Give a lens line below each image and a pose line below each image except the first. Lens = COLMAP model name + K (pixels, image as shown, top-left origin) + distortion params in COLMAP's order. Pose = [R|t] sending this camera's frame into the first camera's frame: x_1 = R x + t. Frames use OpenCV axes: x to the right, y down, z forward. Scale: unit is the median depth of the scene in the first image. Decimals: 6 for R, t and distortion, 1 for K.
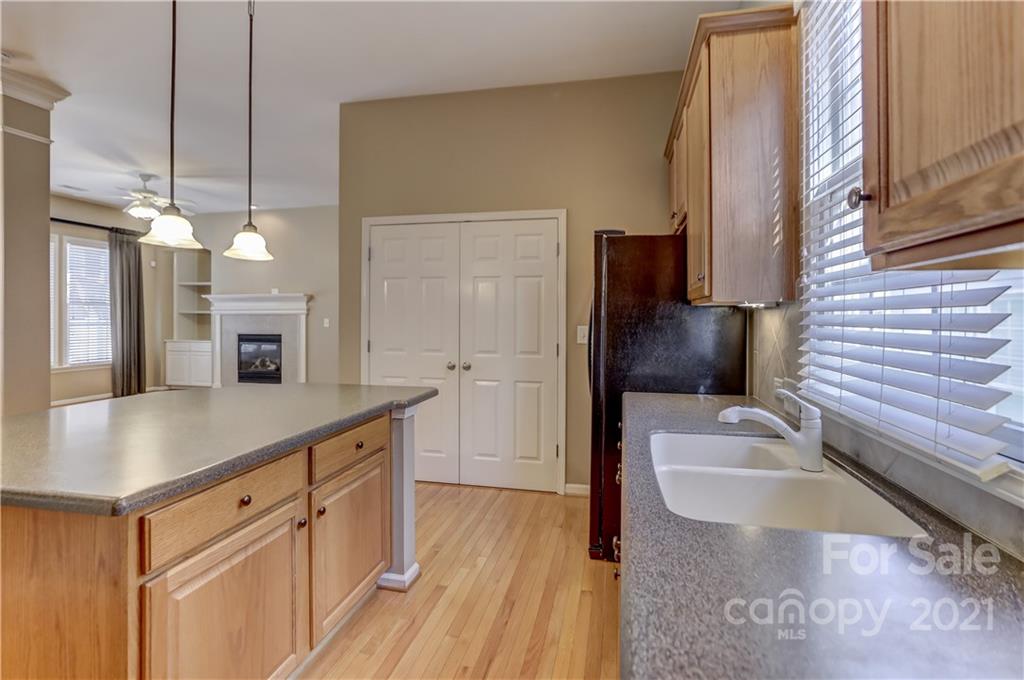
lens RADIAL K [[488.0, 0, 519.0], [0, 488.0, 317.6], [0, 0, 1]] dist [-0.017186, 0.000648]
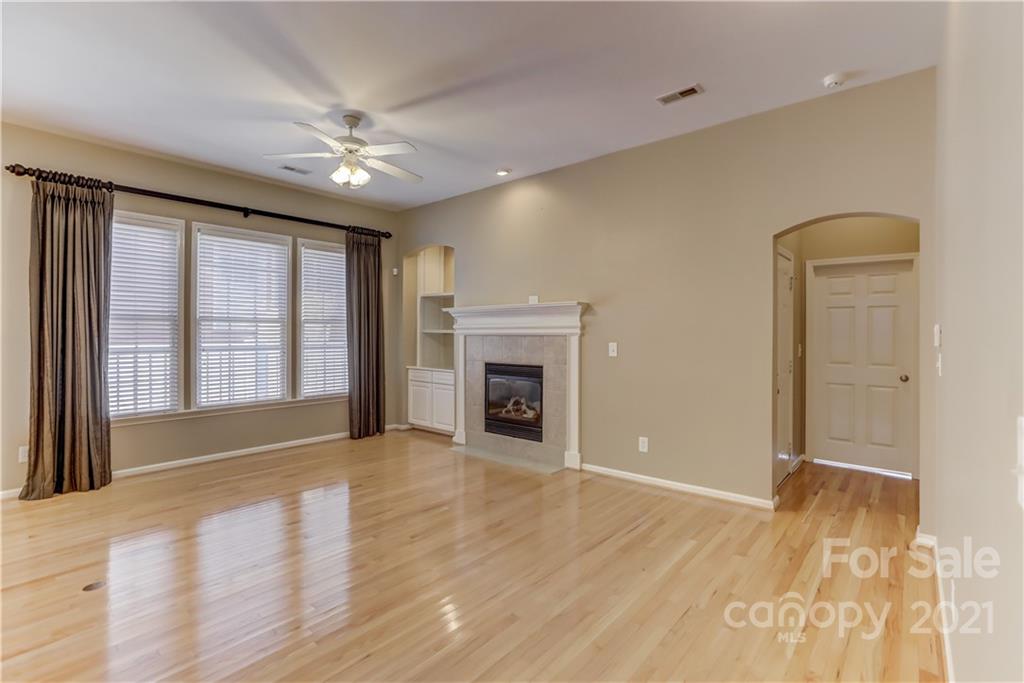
lens RADIAL K [[477.5, 0, 508.4], [0, 477.5, 327.8], [0, 0, 1]] dist [-0.001705, -0.000079]
pose [[0.876627, -0.004433, -0.481150, -0.221987], [-0.002408, 0.999905, -0.013601, -0.007449], [0.481164, 0.013082, 0.876533, 0.418778]]
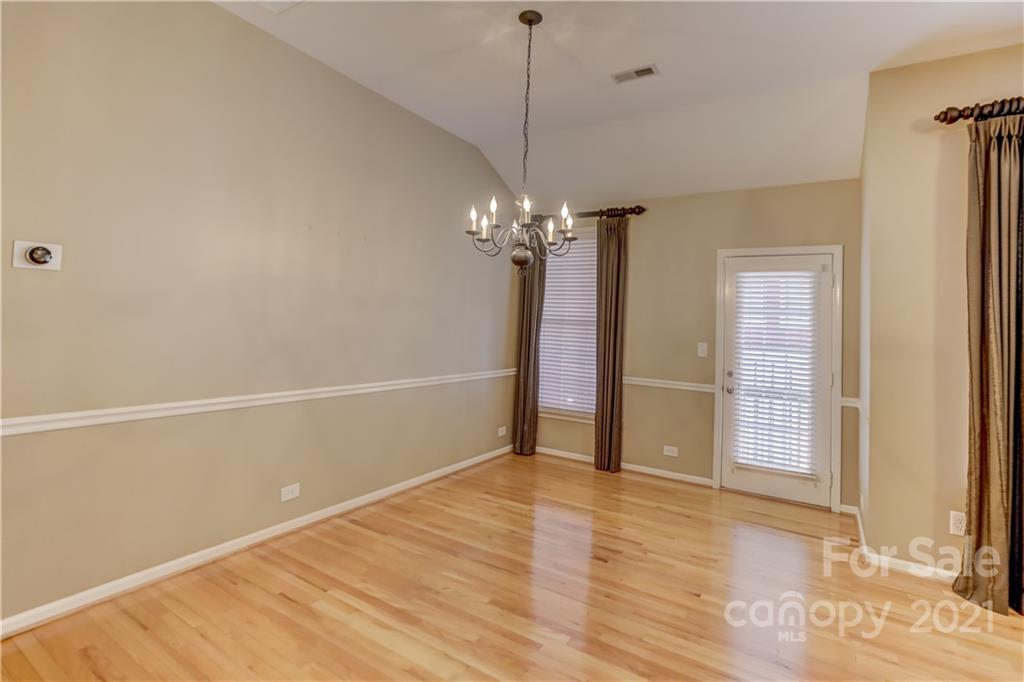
lens RADIAL K [[492.6, 0, 513.6], [0, 492.6, 302.2], [0, 0, 1]] dist [-0.017268, 0.000134]
pose [[-0.339125, -0.054728, -0.939148, -0.463648], [-0.047491, 0.998029, -0.041010, -0.009398], [0.939542, 0.030693, -0.341056, 0.431314]]
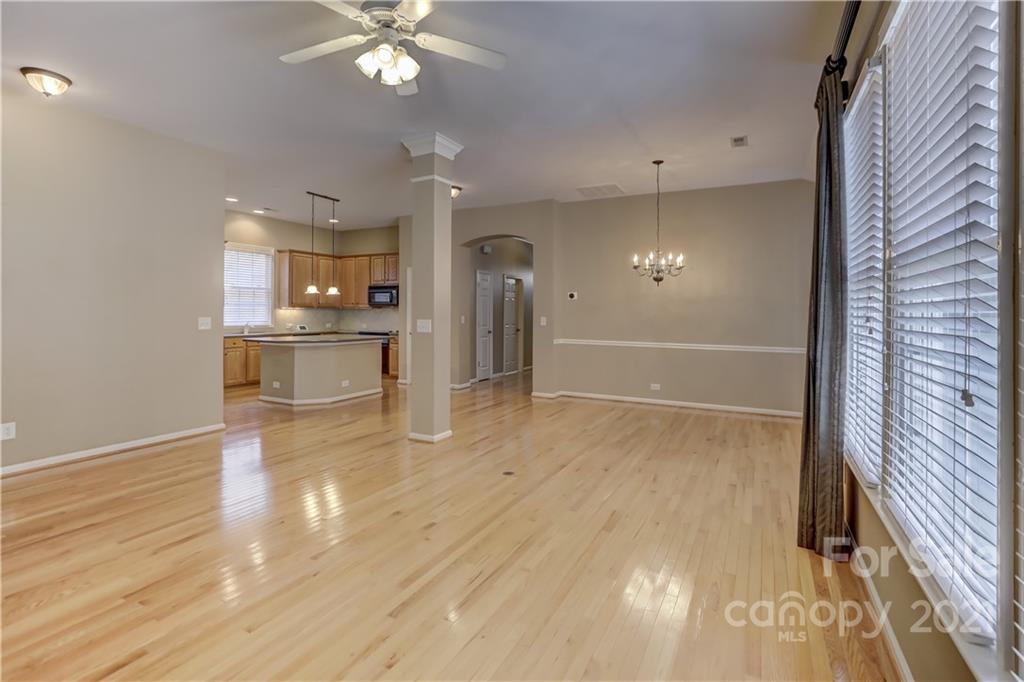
lens RADIAL K [[480.9, 0, 511.2], [0, 480.9, 308.9], [0, 0, 1]] dist [-0.004480, -0.000235]
pose [[-0.962642, -0.005209, 0.270727, -0.759798], [-0.004818, 0.999986, 0.002108, -0.008496], [-0.270734, 0.000725, -0.962654, 1.046644]]
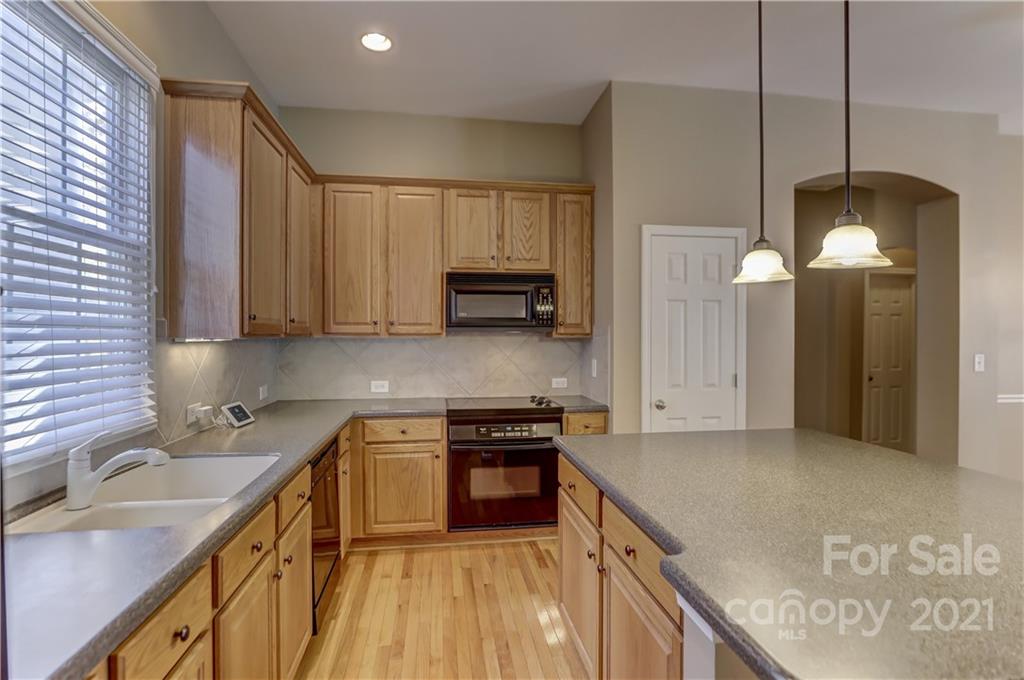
lens RADIAL K [[489.9, 0, 512.0], [0, 489.9, 340.0], [0, 0, 1]] dist [-0.035573, 0.000207]
pose [[-0.934220, 0.001928, -0.356692, 0.013679], [-0.004098, 0.999861, 0.016139, -0.010218], [0.356674, 0.016539, -0.934083, 0.392046]]
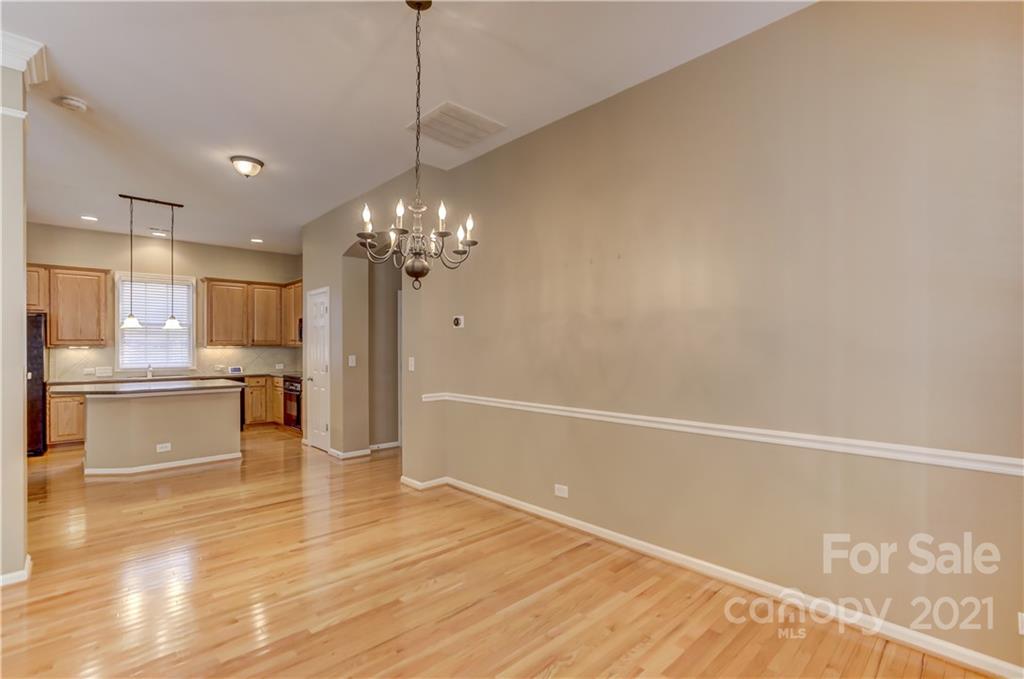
lens RADIAL K [[479.2, 0, 511.6], [0, 479.2, 349.7], [0, 0, 1]] dist [-0.003576, 0.000455]
pose [[-0.823315, -0.000201, 0.567585, -0.995444], [0.006207, 0.999937, 0.009358, -0.004957], [-0.567551, 0.011228, -0.823262, 0.537121]]
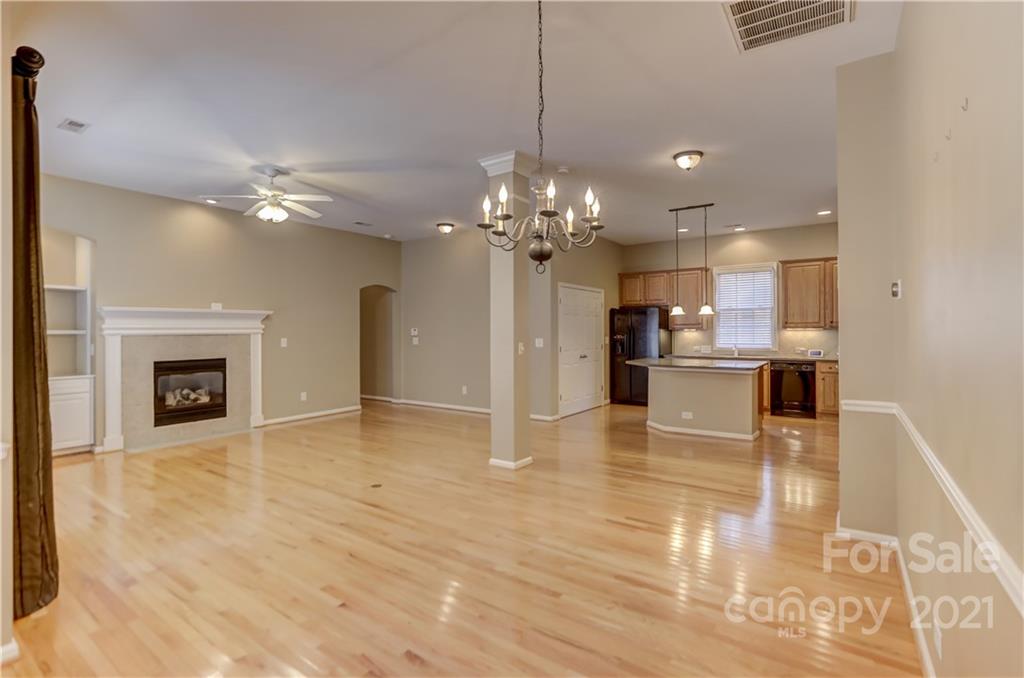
lens RADIAL K [[471.1, 0, 509.5], [0, 471.1, 328.5], [0, 0, 1]] dist [-0.014627, 0.000447]
pose [[0.391536, 0.003160, 0.920157, -1.043653], [0.010825, 0.999909, -0.008040, -0.004941], [-0.920099, 0.013109, 0.391466, 0.229477]]
